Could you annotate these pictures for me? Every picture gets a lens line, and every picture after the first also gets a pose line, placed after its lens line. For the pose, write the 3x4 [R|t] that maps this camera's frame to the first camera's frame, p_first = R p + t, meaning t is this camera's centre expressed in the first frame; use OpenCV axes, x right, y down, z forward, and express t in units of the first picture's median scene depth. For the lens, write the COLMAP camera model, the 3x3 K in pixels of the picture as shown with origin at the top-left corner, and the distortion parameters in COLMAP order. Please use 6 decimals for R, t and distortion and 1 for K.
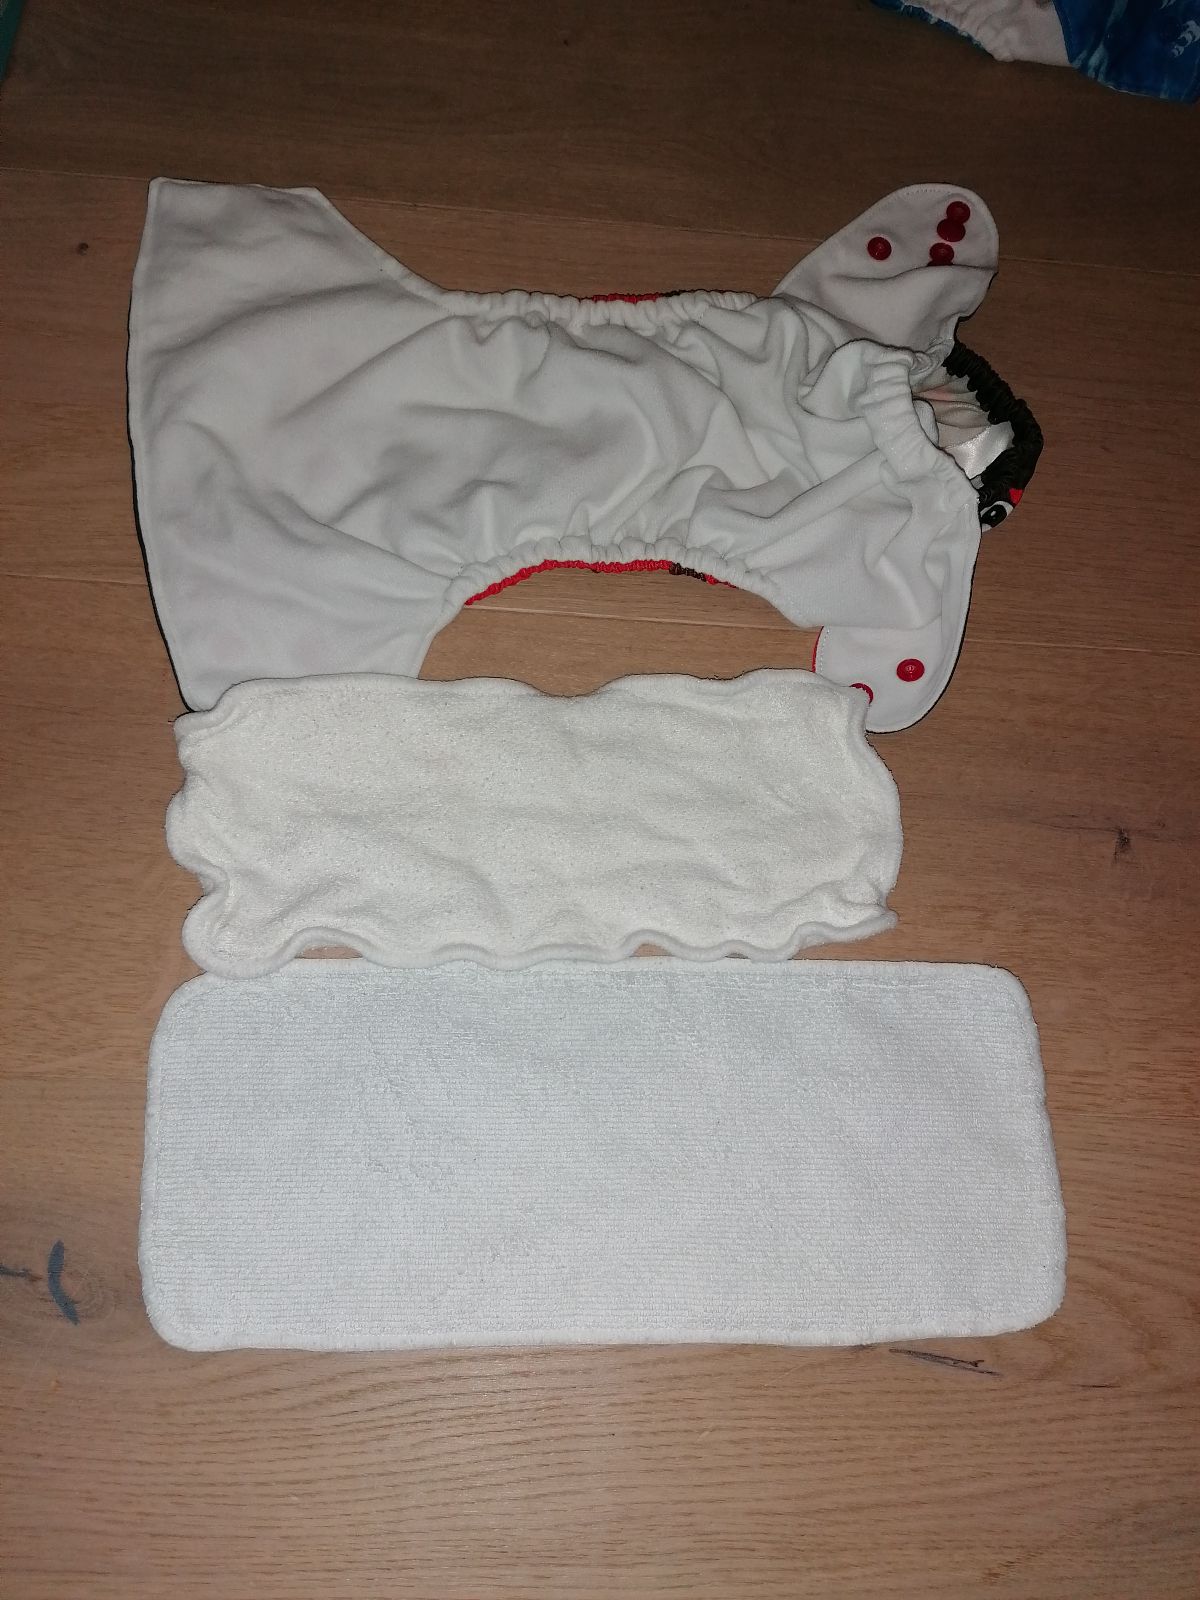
lens RADIAL K [[1240.5, 0, 600.0], [0, 1240.5, 800.0], [0, 0, 1]] dist [0.080190, -0.139642]
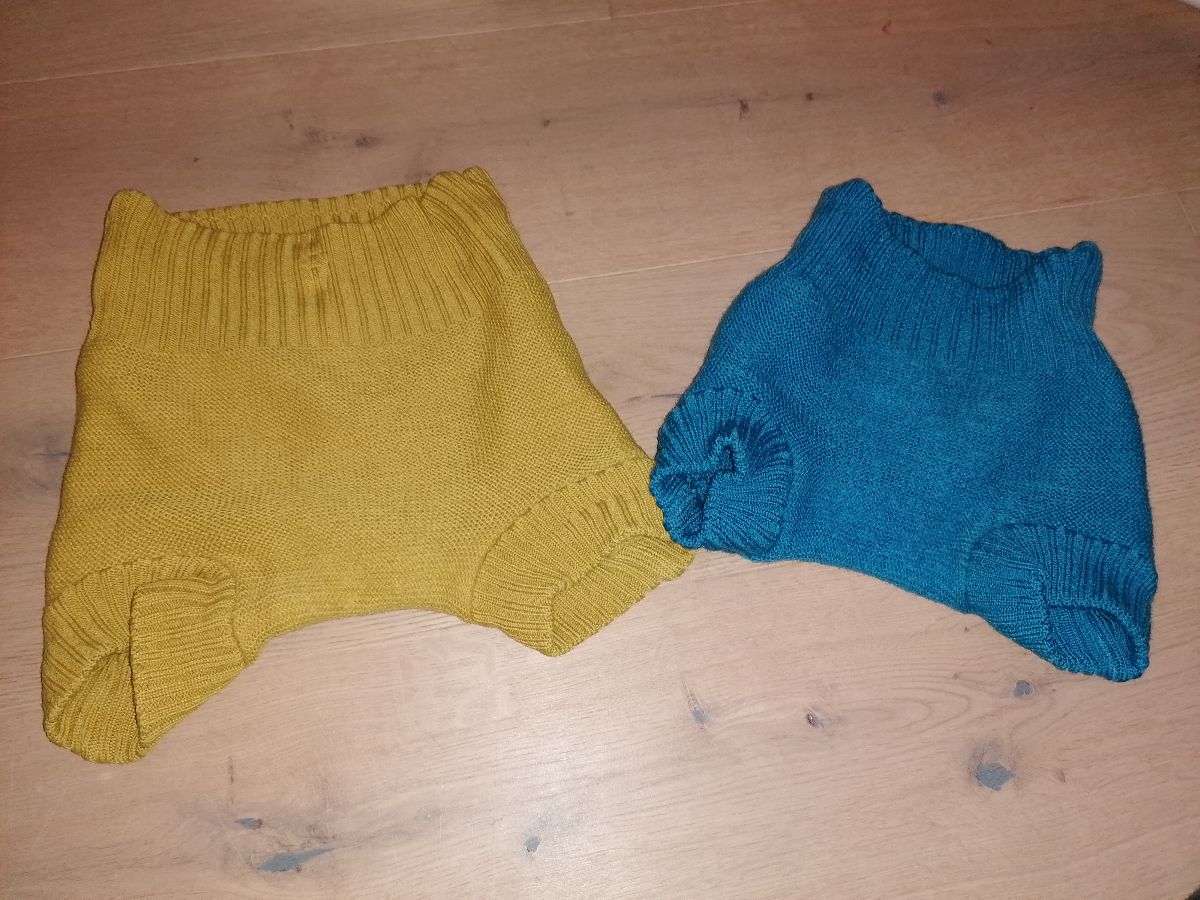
lens RADIAL K [[930.4, 0, 600.0], [0, 930.4, 450.0], [0, 0, 1]] dist [0.080190, -0.139642]
pose [[0.976803, -0.181526, 0.113593, 0.015828], [0.111901, 0.884979, 0.451984, -0.146097], [-0.182575, -0.428789, 0.884764, -0.239179]]
